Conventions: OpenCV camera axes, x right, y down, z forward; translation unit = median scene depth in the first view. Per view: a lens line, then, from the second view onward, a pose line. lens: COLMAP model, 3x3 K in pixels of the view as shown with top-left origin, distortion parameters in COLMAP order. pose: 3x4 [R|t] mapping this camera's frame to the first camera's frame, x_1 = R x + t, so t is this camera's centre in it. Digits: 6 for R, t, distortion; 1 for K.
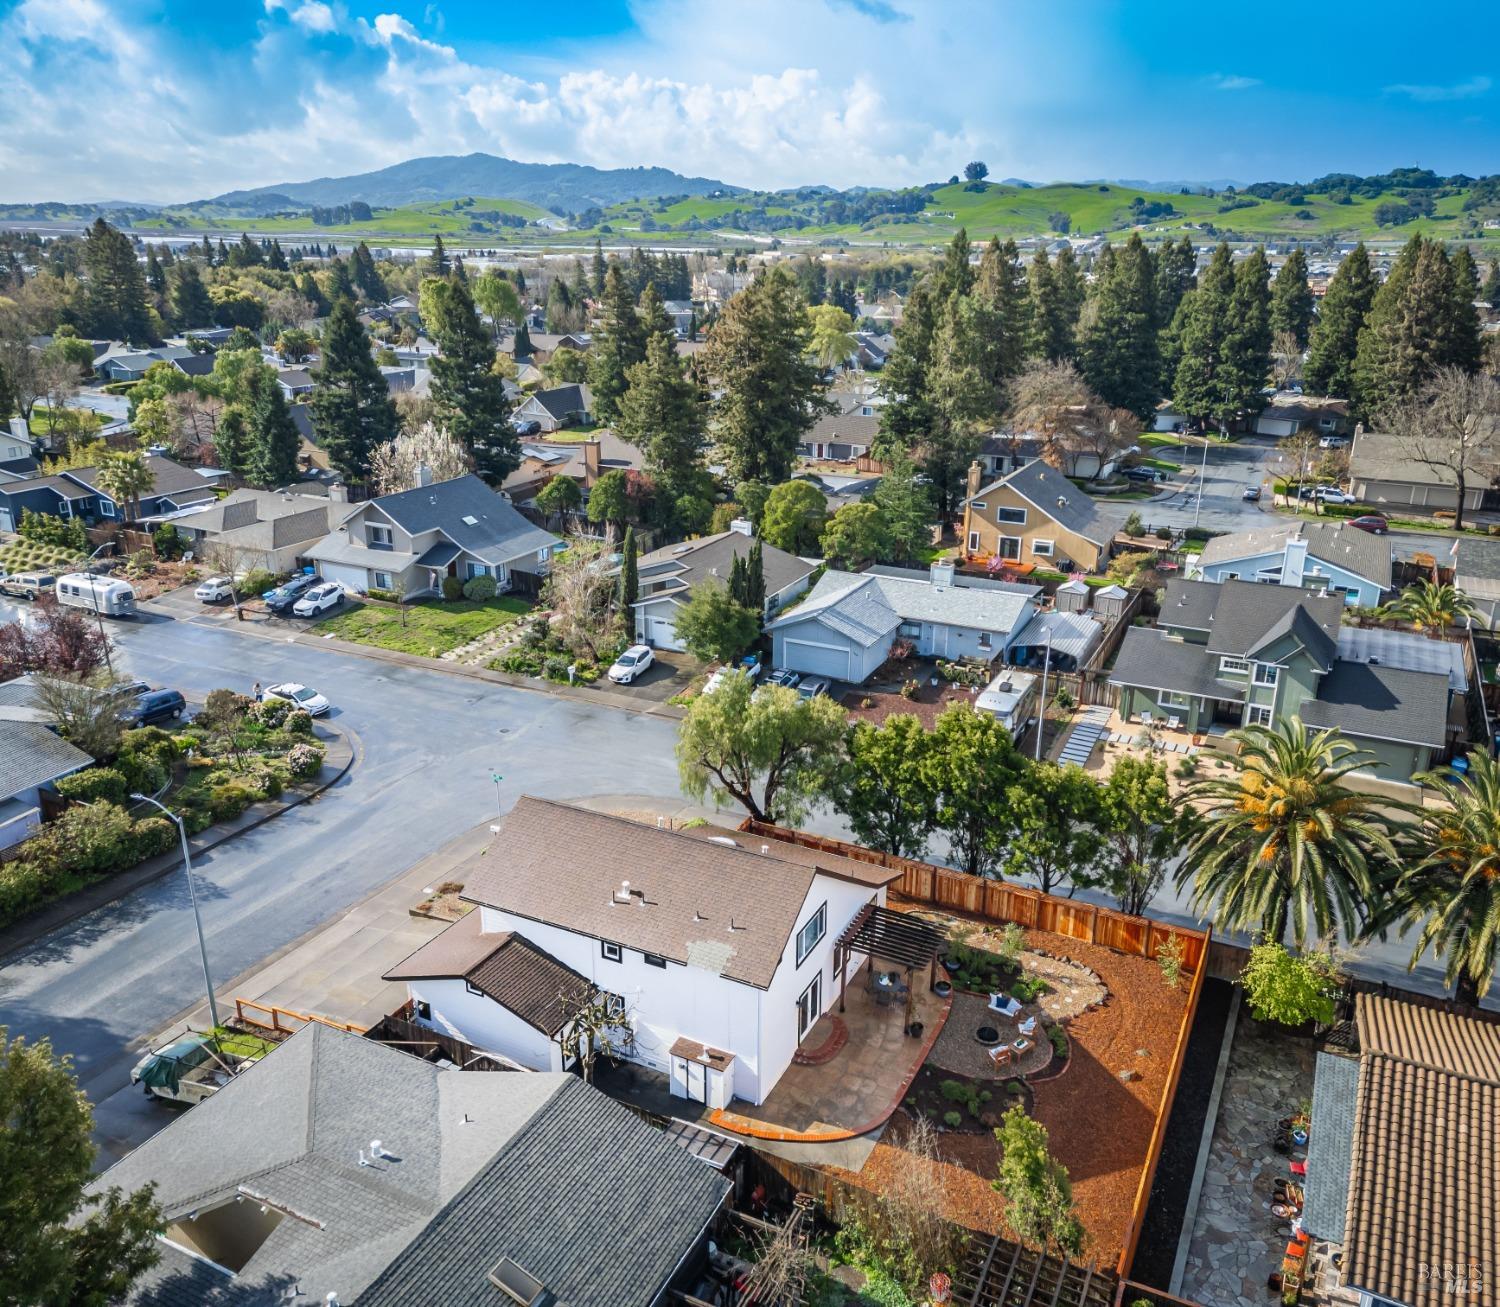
lens RADIAL K [[1260.0, 0, 751.5], [0, 1260.0, 501.8], [0, 0, 1]] dist [0.011492, 0.006344]
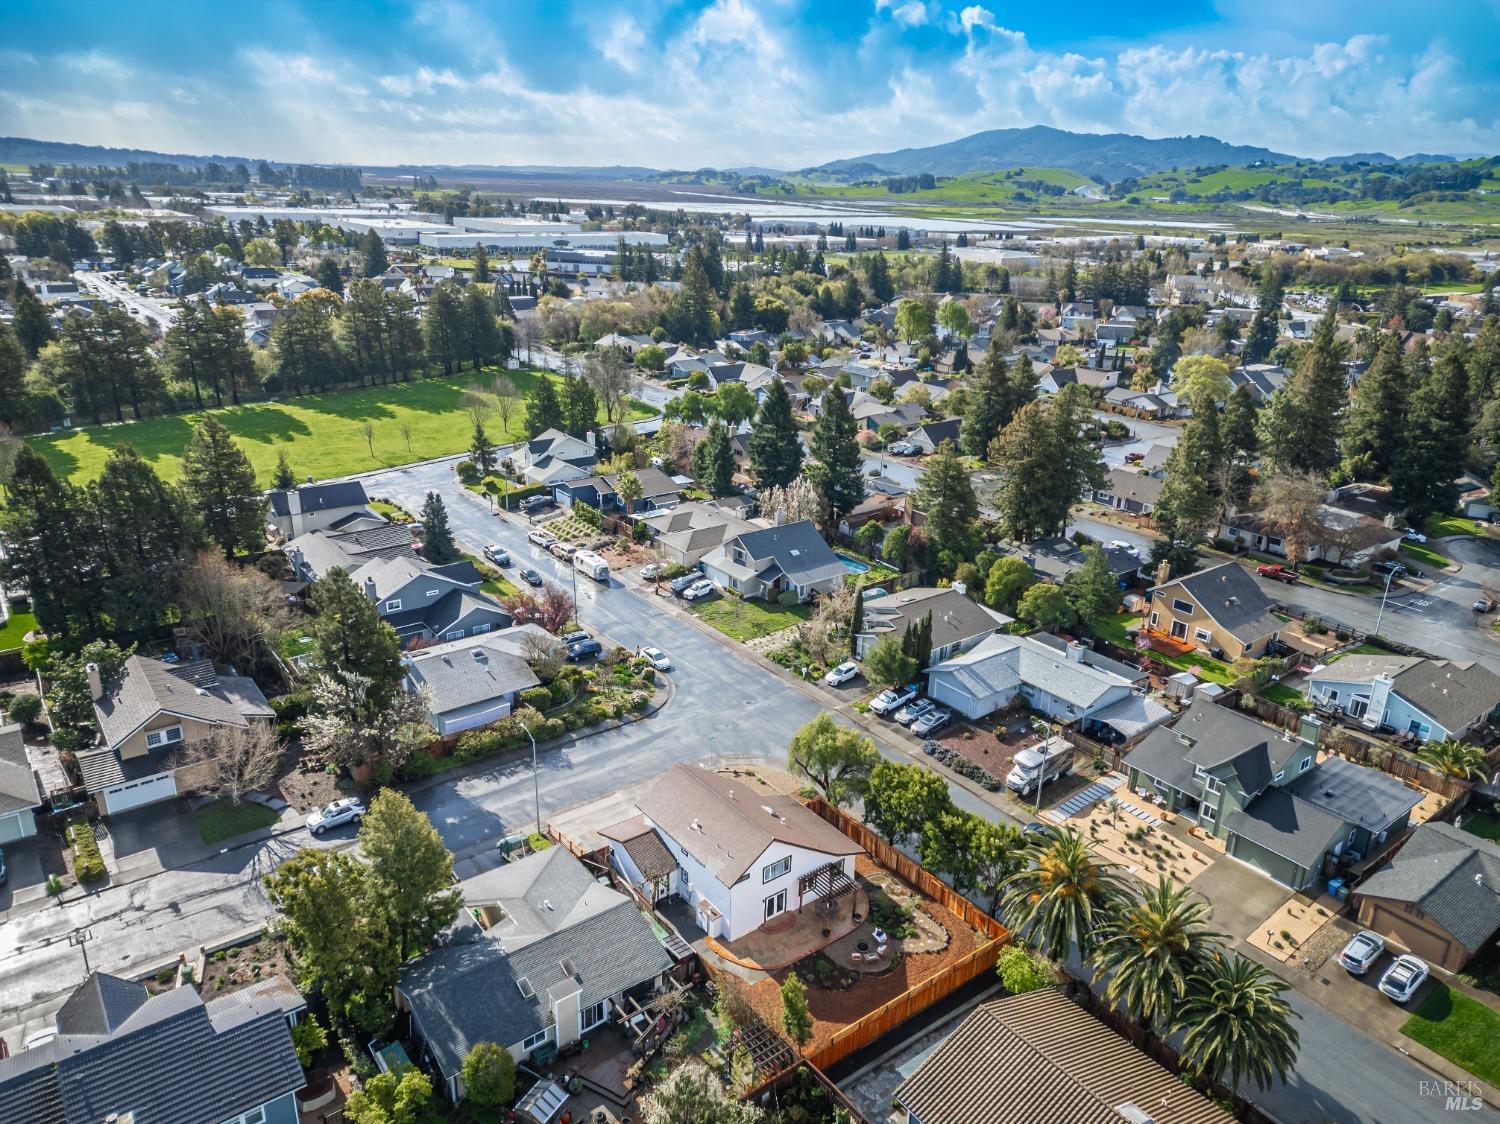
lens RADIAL K [[1043.5, 0, 748.5], [0, 1043.5, 523.3], [0, 0, 1]] dist [0.103562, -0.001703]
pose [[0.893895, 0.151048, -0.422061, 0.294679], [-0.108357, 0.986408, 0.123525, -0.189390], [0.434983, -0.064685, 0.898112, -0.232975]]
